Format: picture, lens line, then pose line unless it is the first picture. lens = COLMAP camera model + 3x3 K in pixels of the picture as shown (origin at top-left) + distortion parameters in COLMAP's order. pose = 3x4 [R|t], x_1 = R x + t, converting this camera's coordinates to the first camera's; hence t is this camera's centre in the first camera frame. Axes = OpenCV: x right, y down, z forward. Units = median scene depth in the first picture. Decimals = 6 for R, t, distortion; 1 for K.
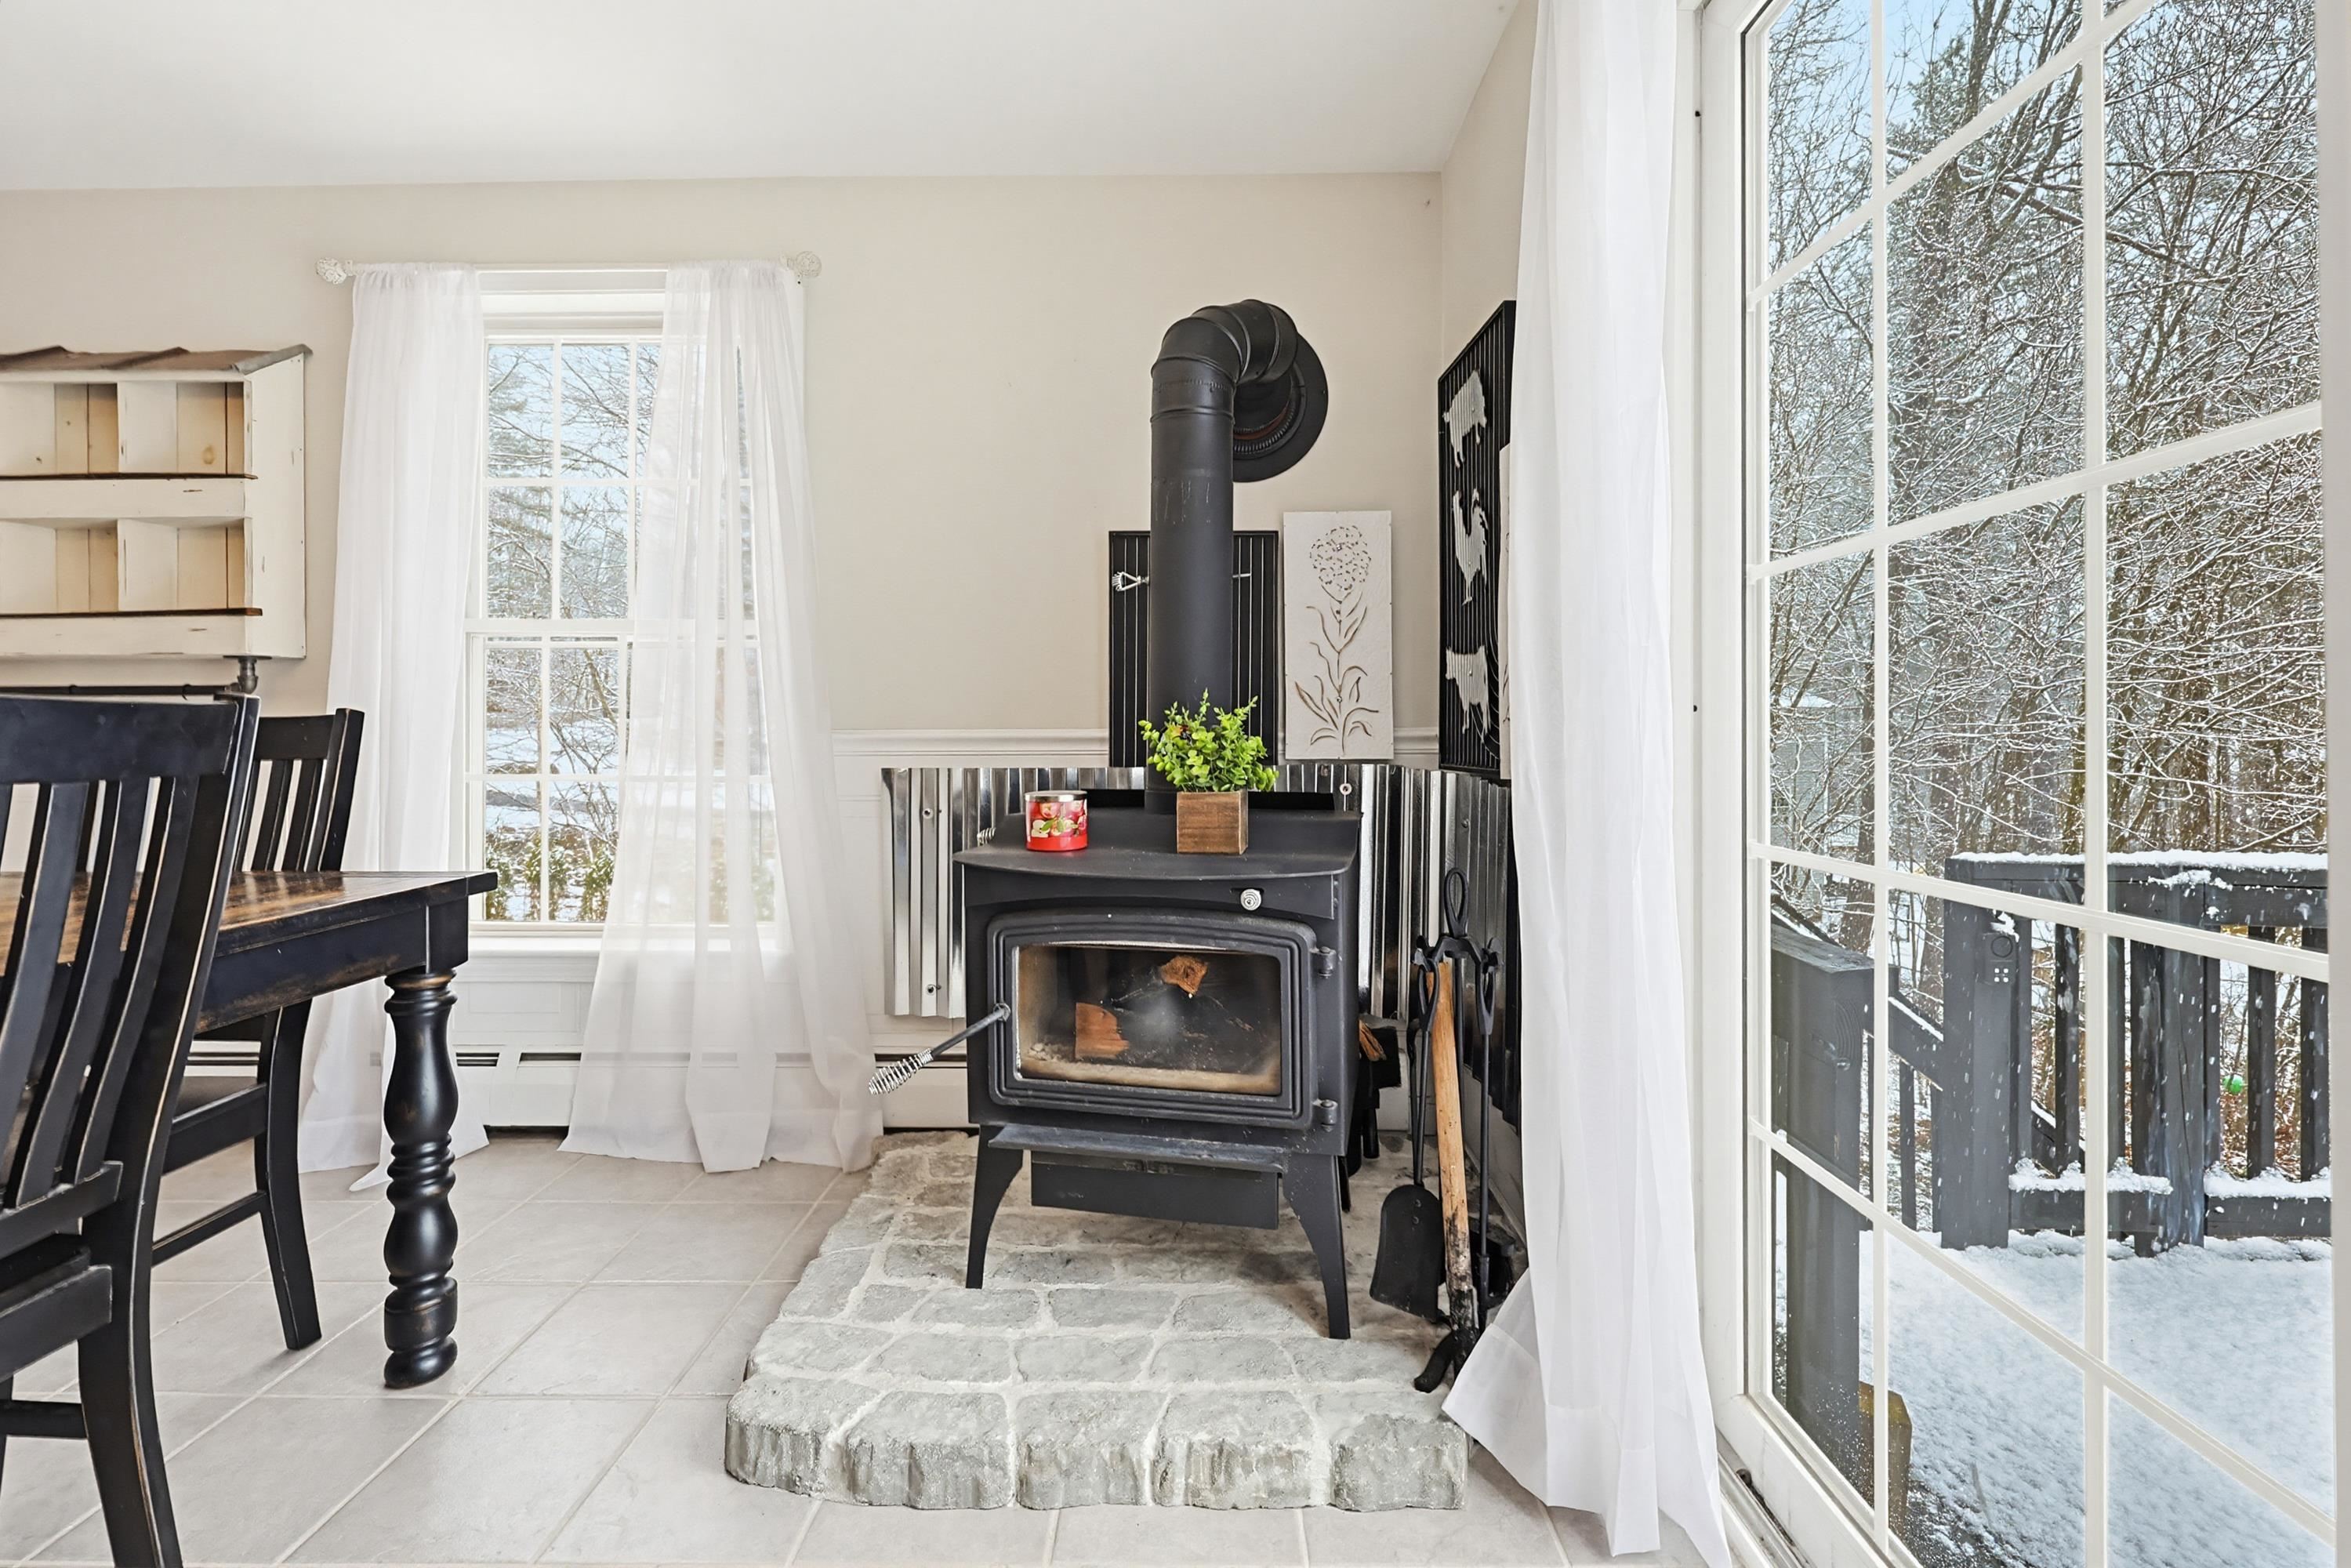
lens RADIAL K [[1010.7, 0, 1176.8], [0, 1010.7, 718.5], [0, 0, 1]] dist [-0.001806, 0.000349]
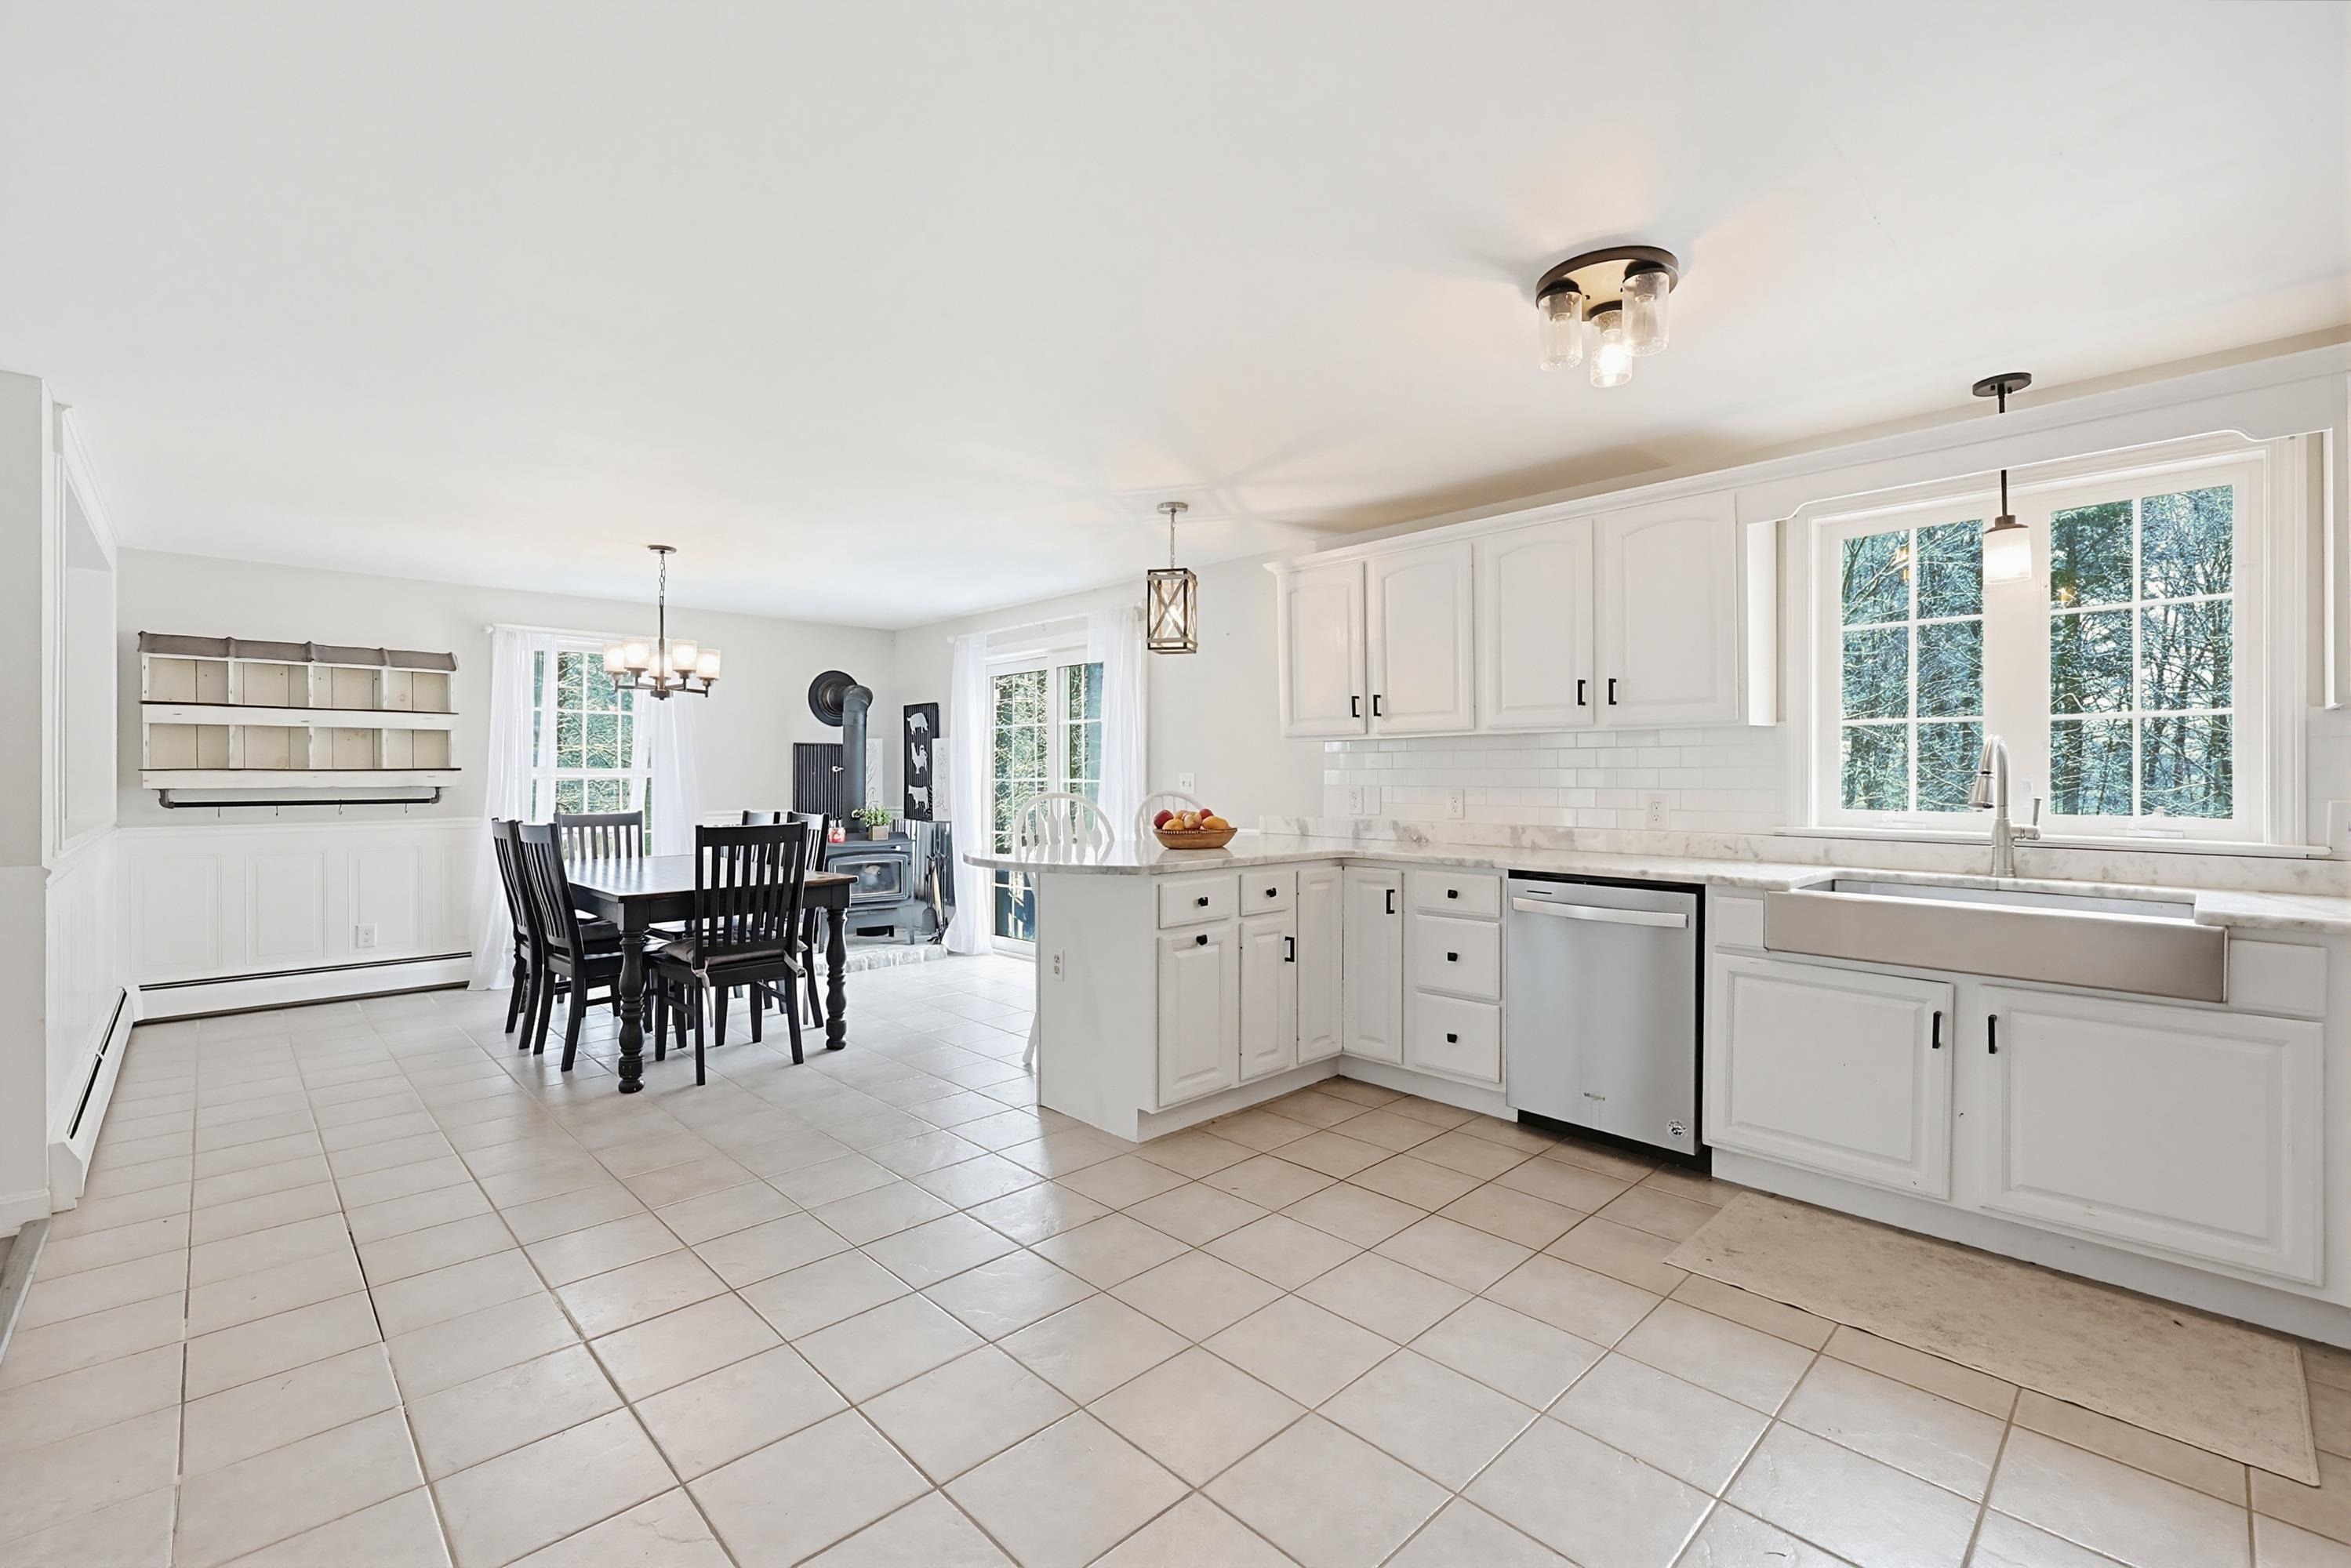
lens RADIAL K [[1010.5, 0, 1168.1], [0, 1010.5, 777.9], [0, 0, 1]] dist [-0.001806, 0.000349]
pose [[0.720188, -0.001037, 0.693778, -1.983677], [-0.005025, 0.999965, 0.006711, -0.157690], [-0.693760, -0.008320, 0.720158, -2.820645]]
